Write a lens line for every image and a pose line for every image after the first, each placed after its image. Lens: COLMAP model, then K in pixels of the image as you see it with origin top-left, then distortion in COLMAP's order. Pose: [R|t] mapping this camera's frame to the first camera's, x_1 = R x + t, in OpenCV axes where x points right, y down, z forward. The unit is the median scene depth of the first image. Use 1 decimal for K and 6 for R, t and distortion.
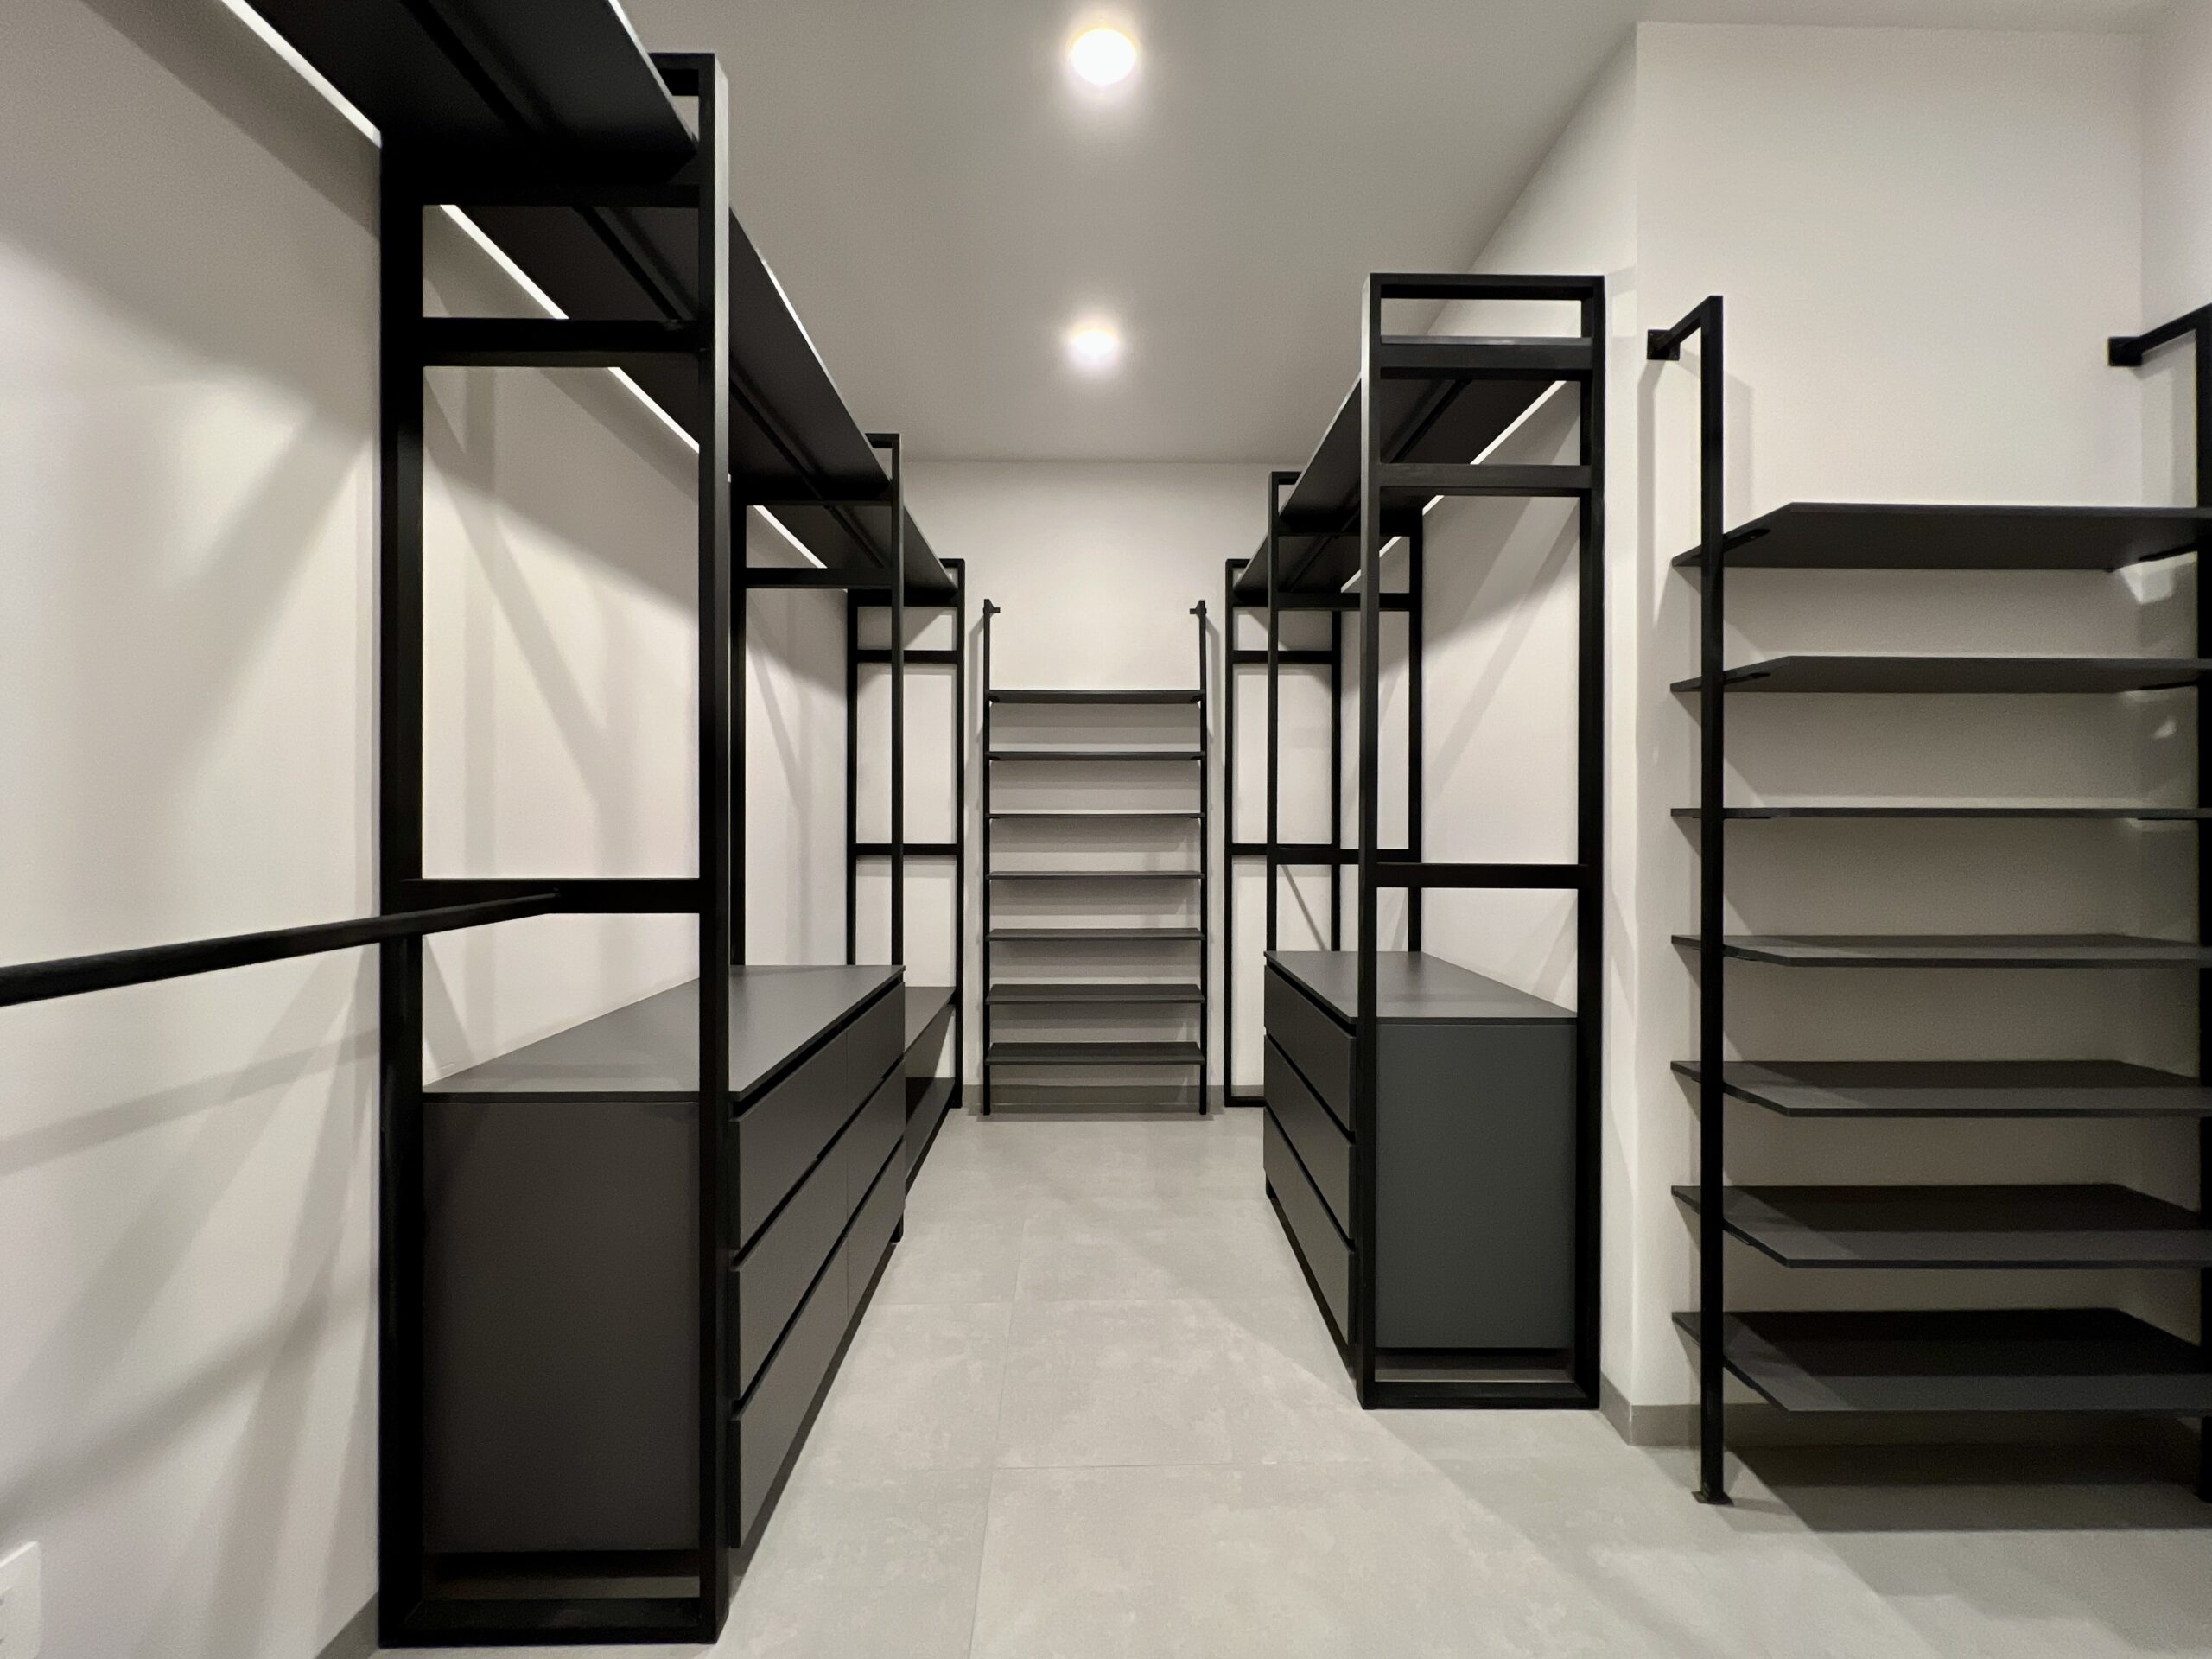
lens RADIAL K [[890.8, 0, 1102.6], [0, 890.8, 829.2], [0, 0, 1]] dist [-0.000129, 0.000244]
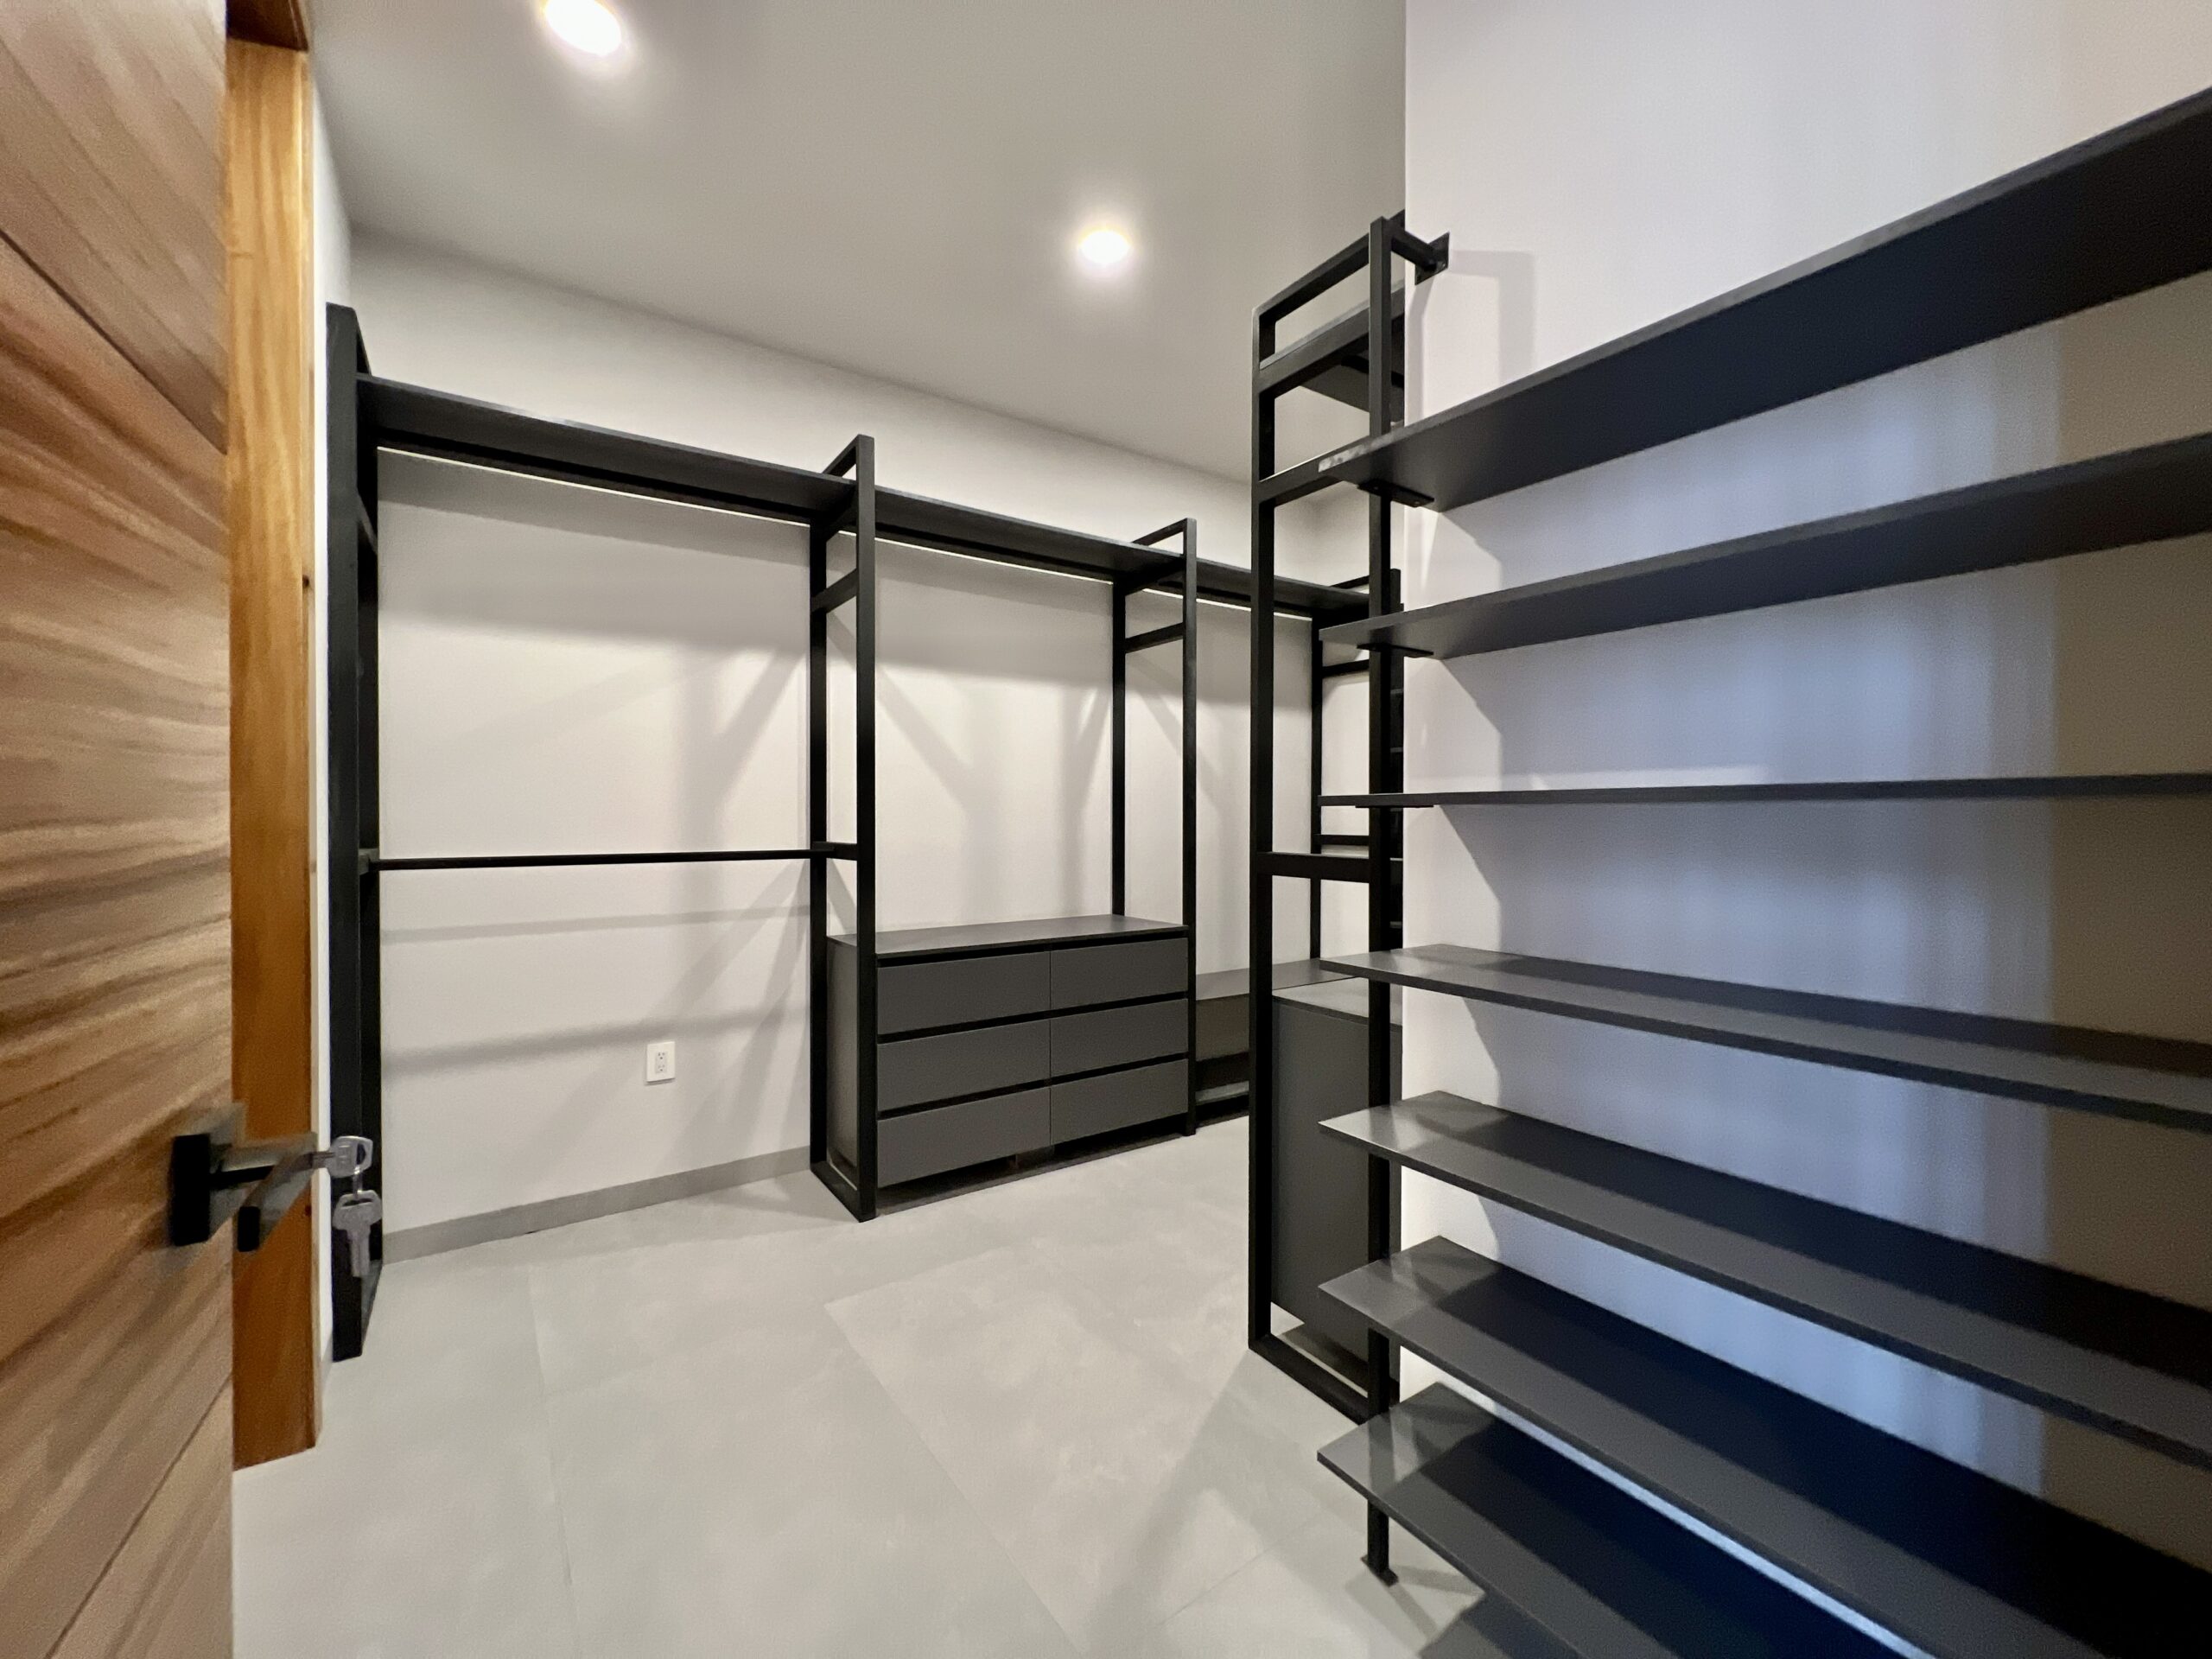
lens RADIAL K [[883.8, 0, 1093.3], [0, 883.8, 828.2], [0, 0, 1]] dist [-0.000599, -0.000185]
pose [[0.556831, 0.007901, -0.830588, 1.534740], [-0.003413, 0.999968, 0.007225, 0.002787], [0.830619, -0.001189, 0.556840, 0.330579]]
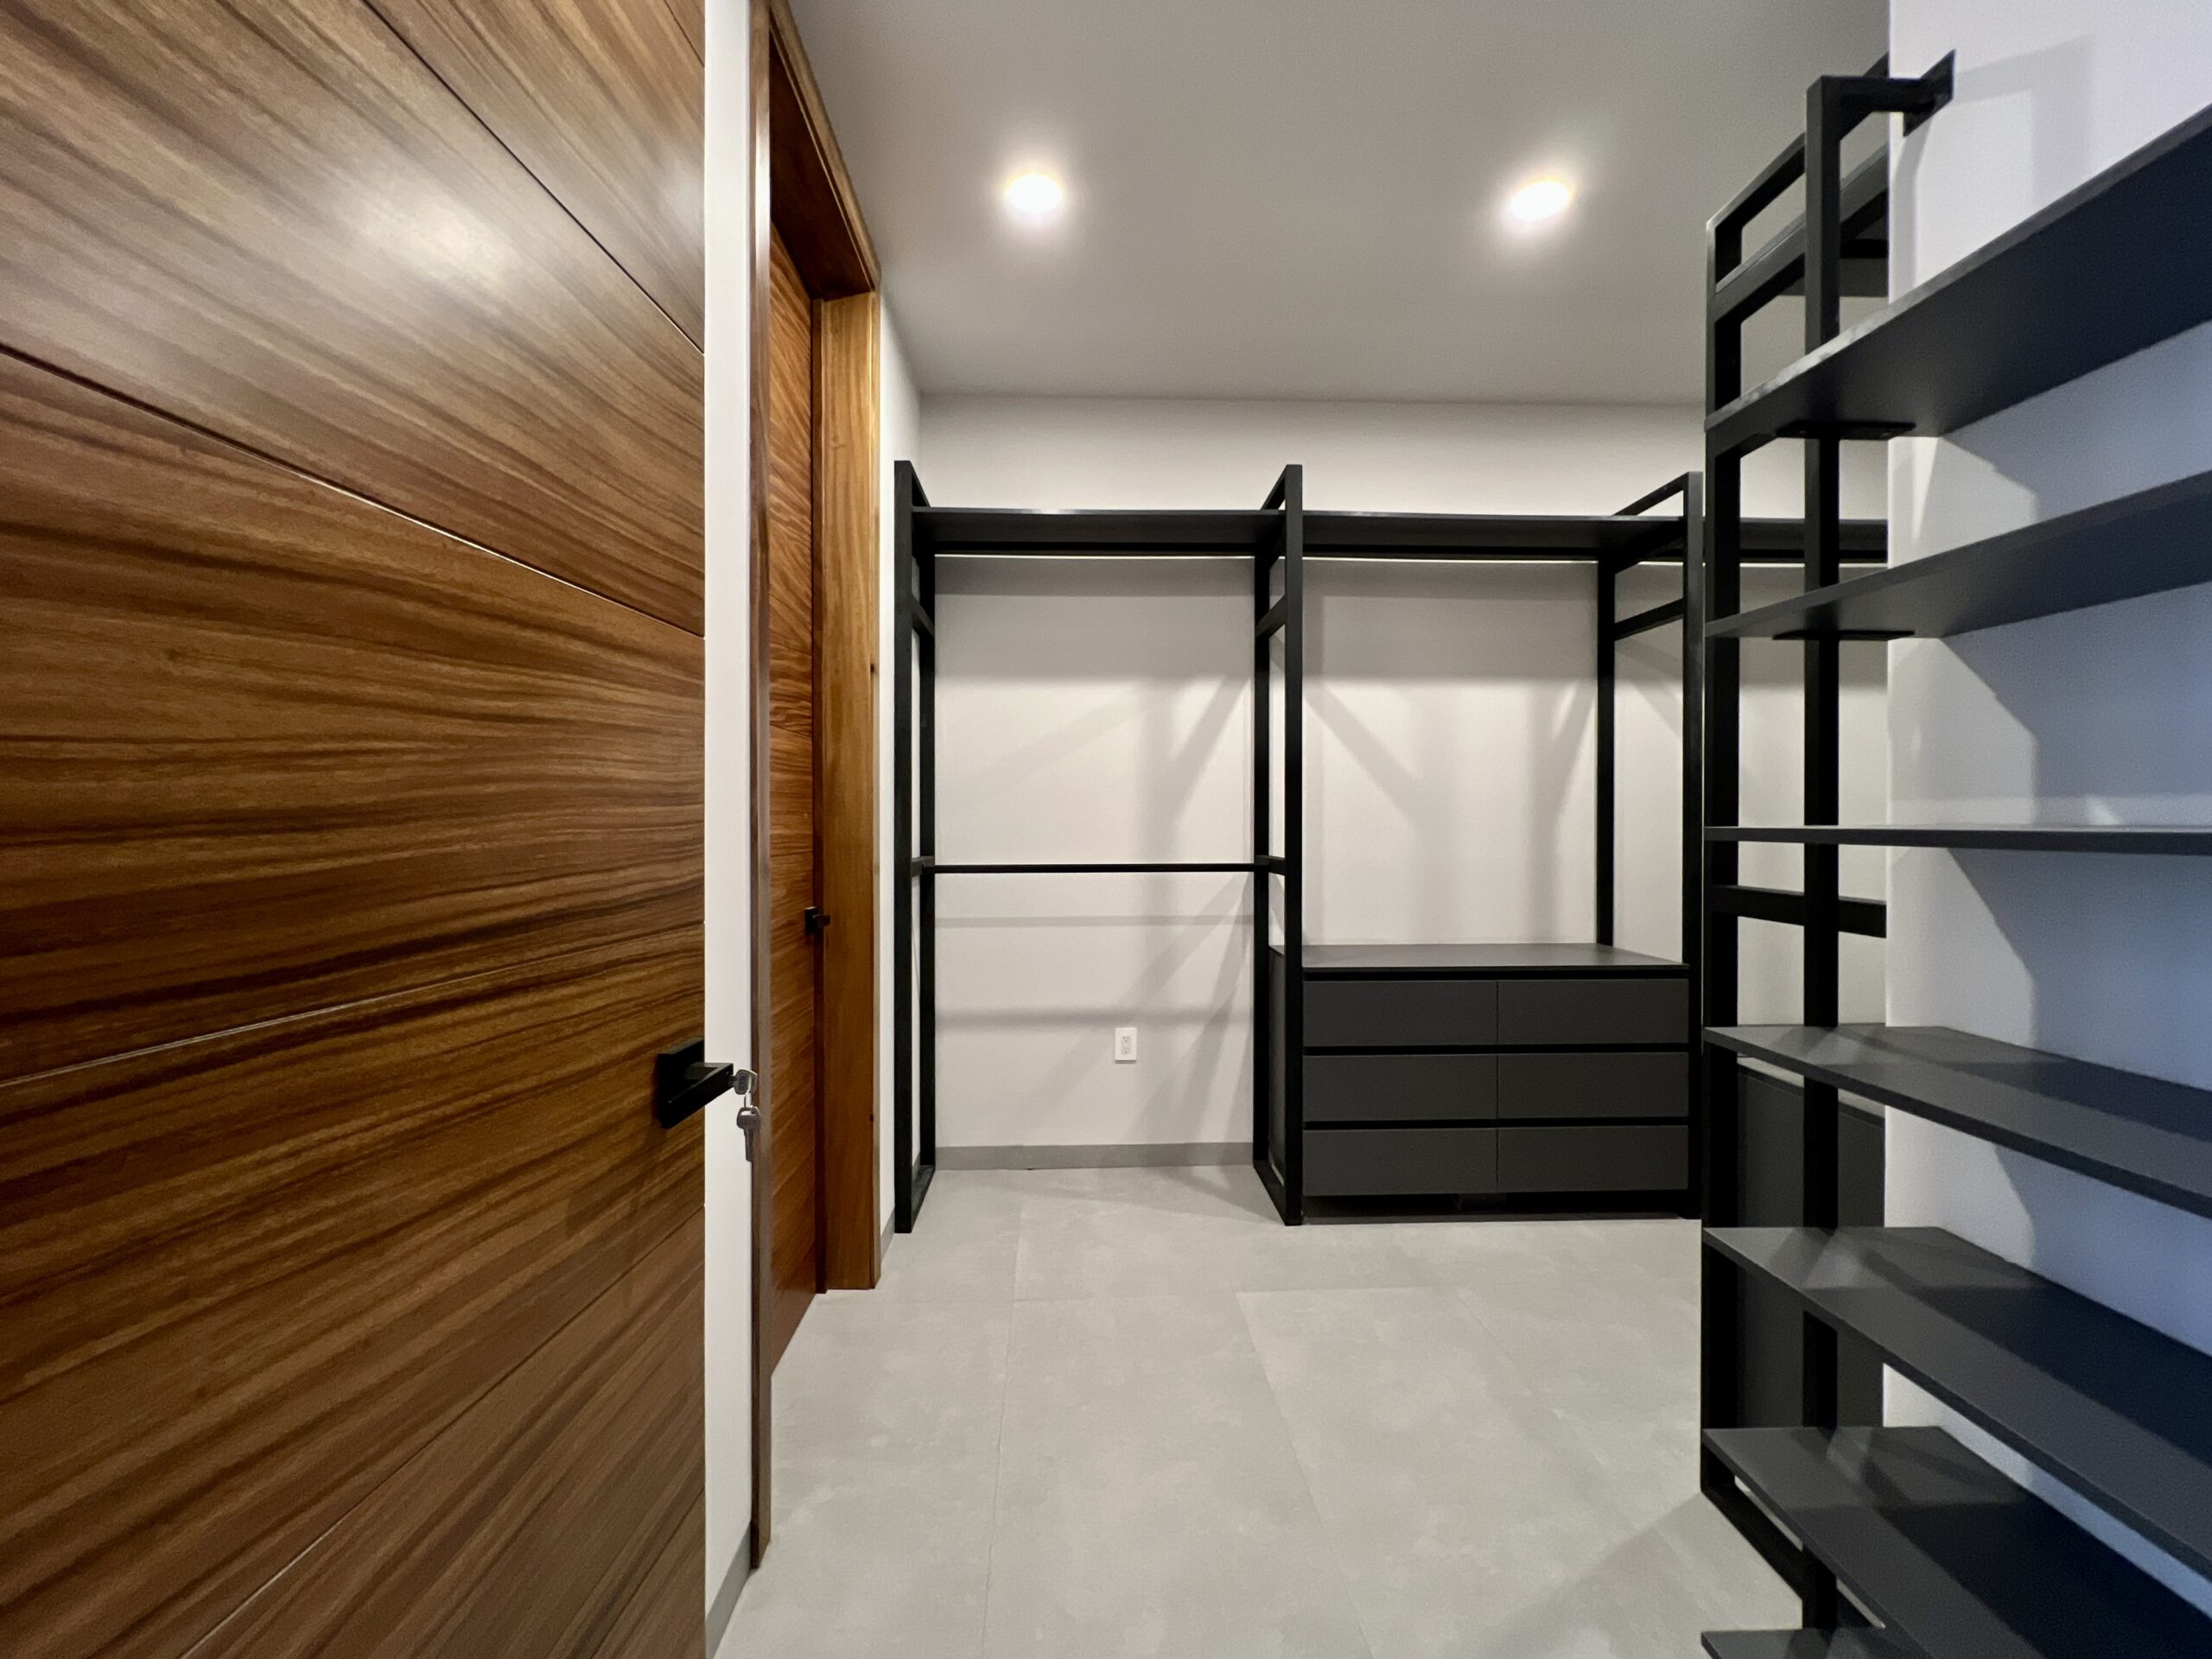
lens RADIAL K [[890.8, 0, 1102.6], [0, 890.8, 829.2], [0, 0, 1]] dist [-0.000129, 0.000244]
pose [[0.024306, 0.006816, -0.999681, 1.656514], [-0.003737, 0.999970, 0.006727, -0.029269], [0.999698, 0.003573, 0.024331, 0.524223]]
